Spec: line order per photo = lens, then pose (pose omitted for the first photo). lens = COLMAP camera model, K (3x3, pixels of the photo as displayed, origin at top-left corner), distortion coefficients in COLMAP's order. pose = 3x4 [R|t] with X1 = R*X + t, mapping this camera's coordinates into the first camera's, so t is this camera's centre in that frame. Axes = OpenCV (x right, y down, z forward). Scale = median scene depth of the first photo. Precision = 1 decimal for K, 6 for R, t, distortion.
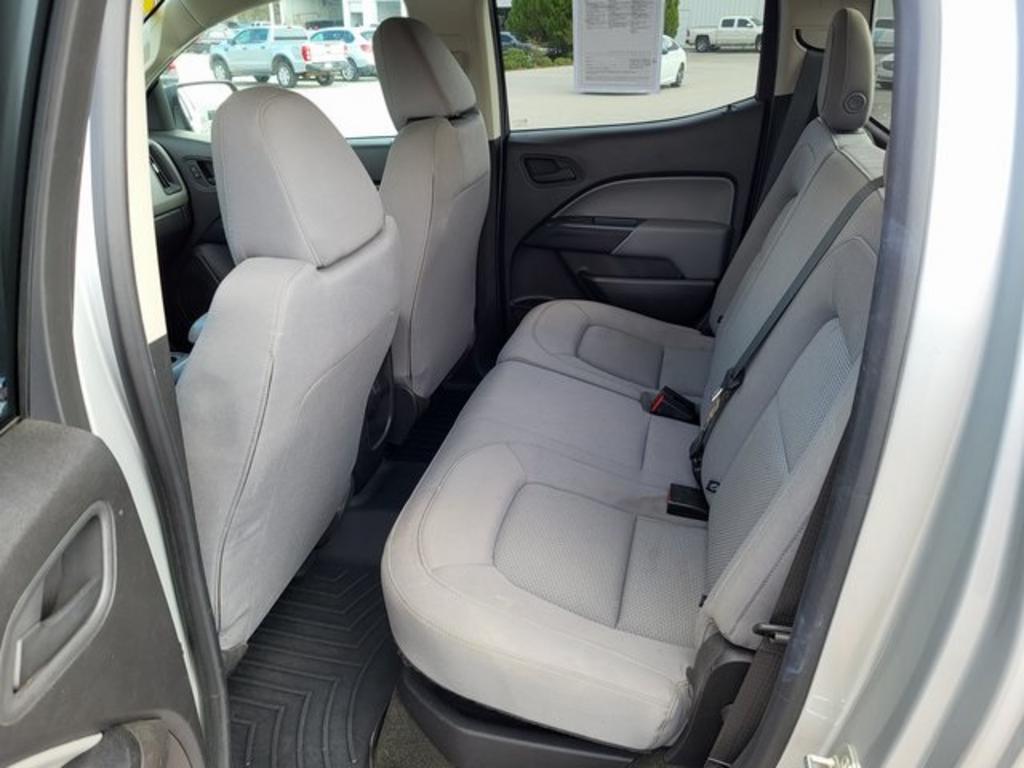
lens RADIAL K [[816.4, 0, 513.1], [0, 816.4, 384.6], [0, 0, 1]] dist [0.035029, -0.029293]
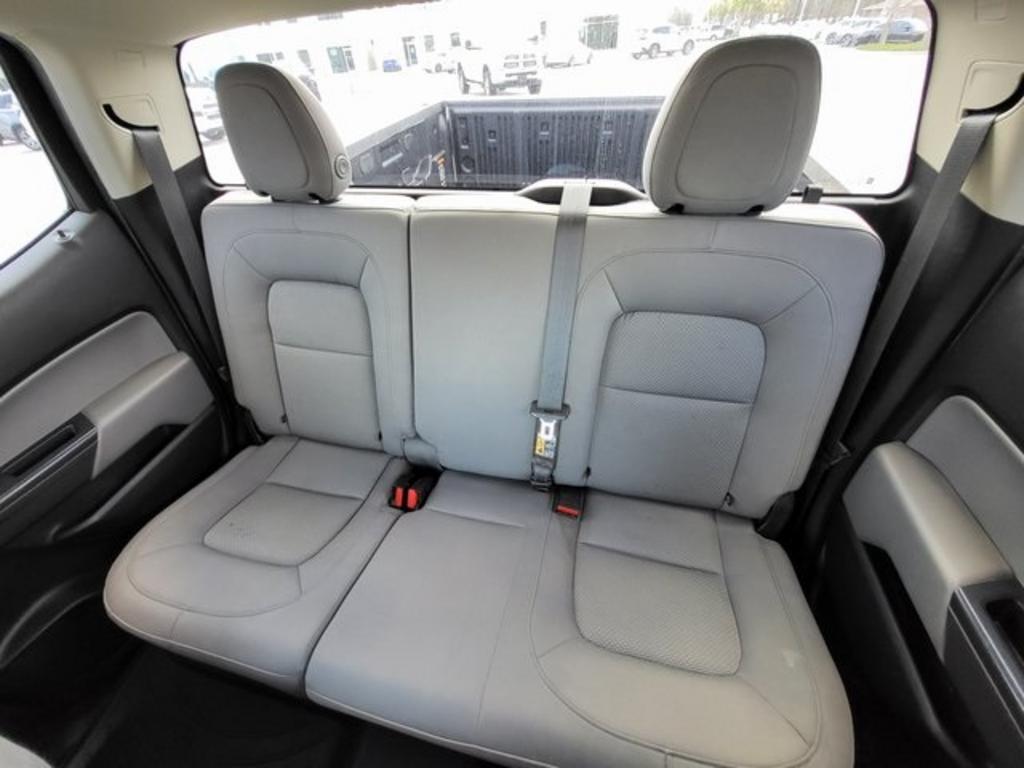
lens RADIAL K [[411.7, 0, 509.7], [0, 411.7, 385.5], [0, 0, 1]] dist [-0.000971, -0.000228]
pose [[-0.022260, -0.622150, 0.782582, -0.131422], [0.458221, 0.689366, 0.561077, -0.287769], [-0.888559, 0.371085, 0.269737, 0.644823]]
